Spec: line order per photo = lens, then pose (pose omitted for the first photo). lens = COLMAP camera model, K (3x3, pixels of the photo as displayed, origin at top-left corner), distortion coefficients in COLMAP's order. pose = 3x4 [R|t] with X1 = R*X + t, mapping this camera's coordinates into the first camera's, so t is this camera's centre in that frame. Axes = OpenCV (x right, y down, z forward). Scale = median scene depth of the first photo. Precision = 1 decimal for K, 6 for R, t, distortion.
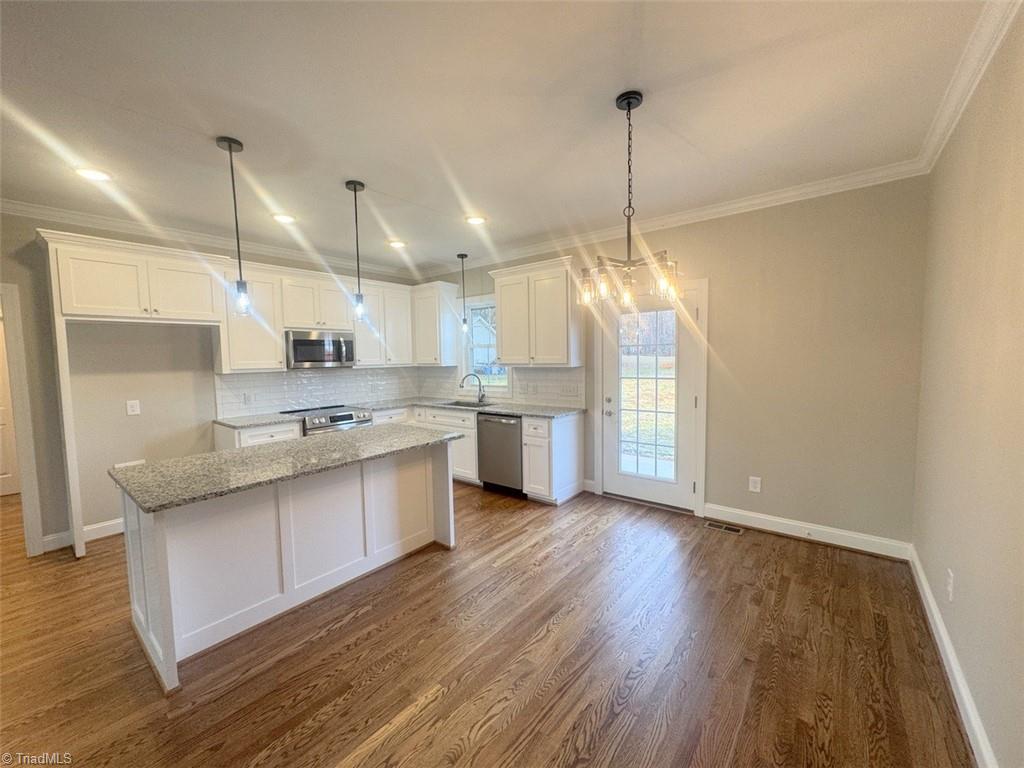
lens RADIAL K [[410.0, 0, 510.7], [0, 410.0, 383.3], [0, 0, 1]] dist [-0.002332, 0.000015]
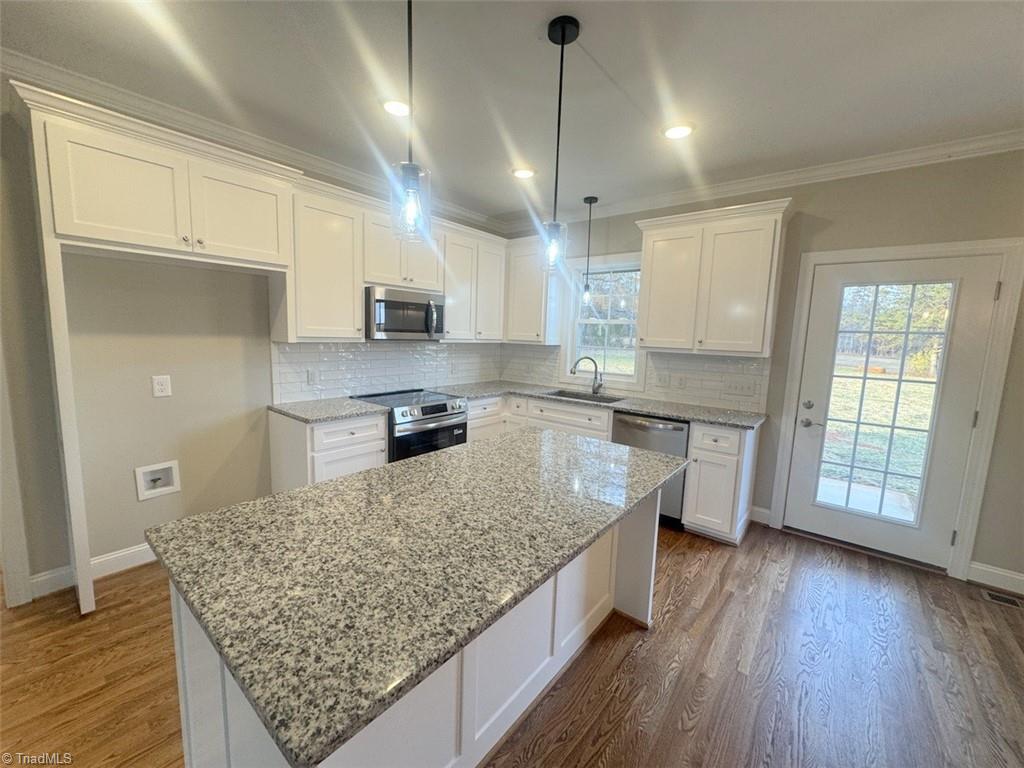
lens RADIAL K [[410.0, 0, 510.7], [0, 410.0, 383.3], [0, 0, 1]] dist [-0.002332, 0.000015]
pose [[0.998698, 0.050954, 0.002562, -0.310326], [-0.051018, 0.997134, 0.055874, -0.012199], [0.000292, -0.055932, 0.998435, 0.287457]]
